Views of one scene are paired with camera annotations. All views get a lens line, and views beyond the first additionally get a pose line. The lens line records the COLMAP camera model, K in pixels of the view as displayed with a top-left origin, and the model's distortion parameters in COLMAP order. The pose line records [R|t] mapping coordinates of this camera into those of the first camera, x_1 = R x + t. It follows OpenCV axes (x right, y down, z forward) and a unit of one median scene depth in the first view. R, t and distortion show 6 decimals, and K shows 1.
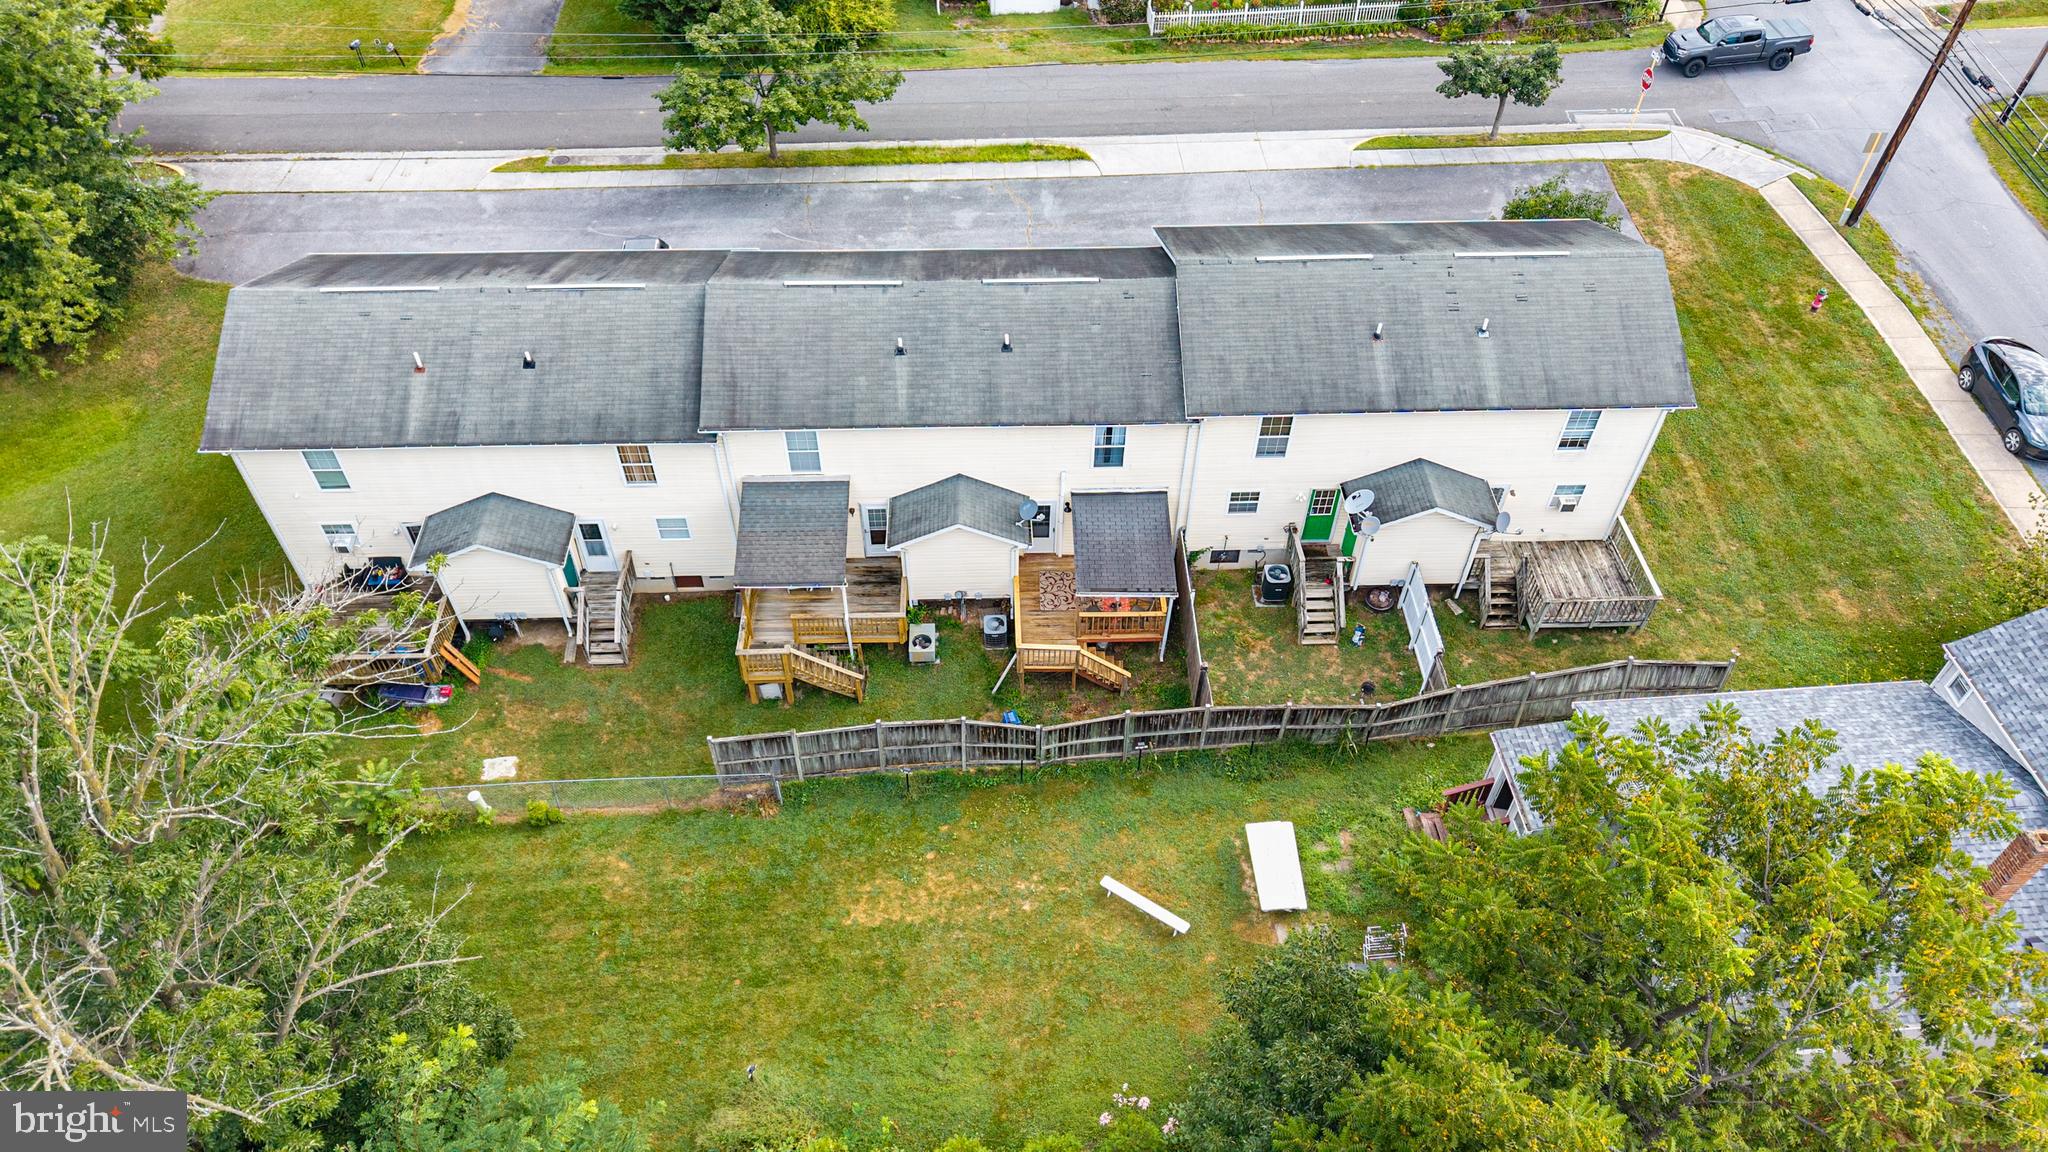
lens RADIAL K [[1402.3, 0, 1032.9], [0, 1402.3, 564.7], [0, 0, 1]] dist [0.017466, -0.040862]
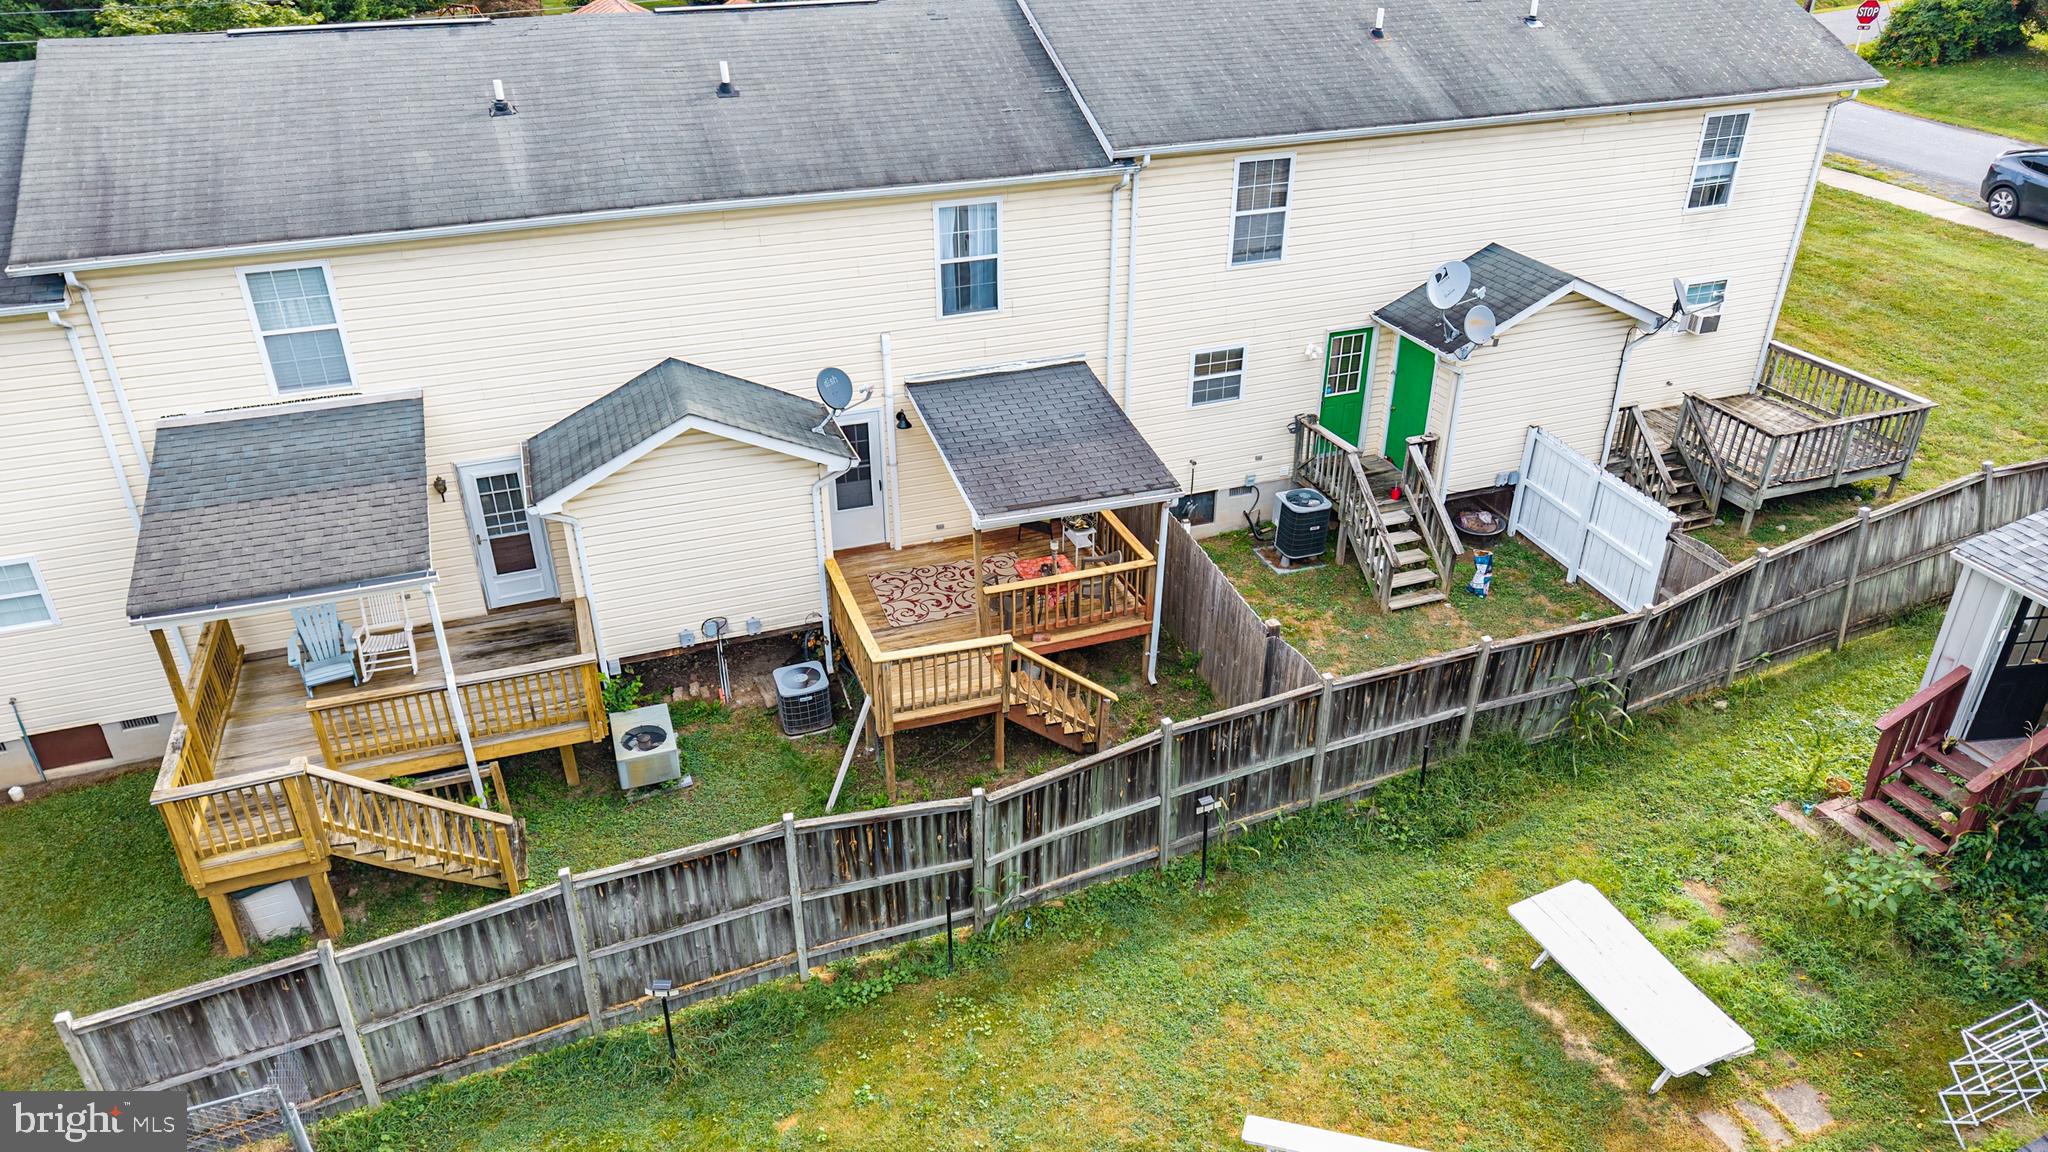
lens RADIAL K [[1402.3, 0, 1032.9], [0, 1402.3, 564.7], [0, 0, 1]] dist [0.017466, -0.040862]
pose [[0.951009, -0.162583, 0.262962, -0.072101], [0.234256, 0.934011, -0.269716, 0.157082], [-0.201758, 0.318103, 0.926339, 0.562189]]
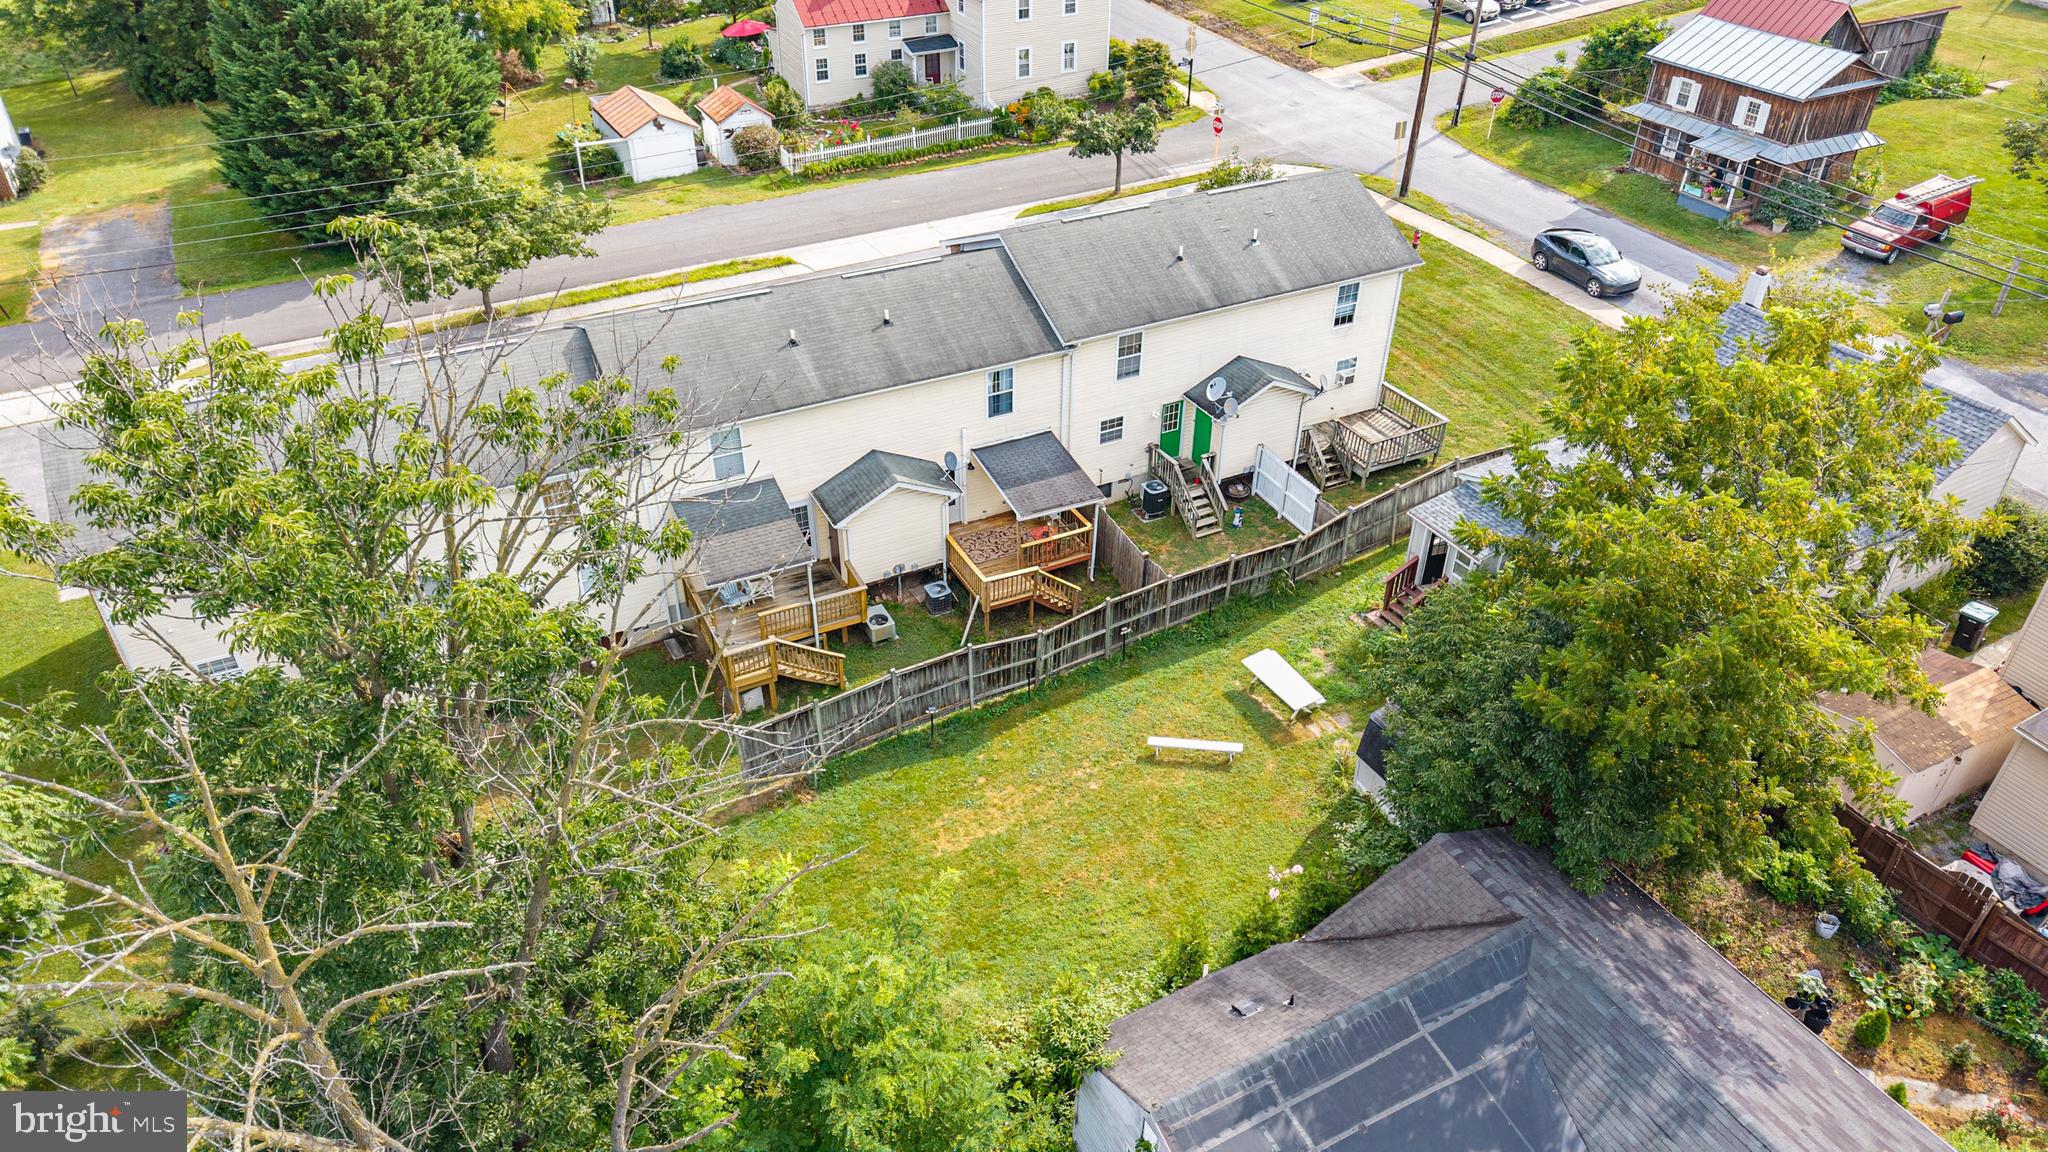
lens RADIAL K [[1380.7, 0, 1050.8], [0, 1380.7, 583.8], [0, 0, 1]] dist [0.006830, -0.000132]
pose [[0.899068, -0.250485, 0.359074, -0.330061], [0.314008, 0.940453, -0.130182, 0.206206], [-0.305083, 0.229795, 0.924185, 0.029683]]
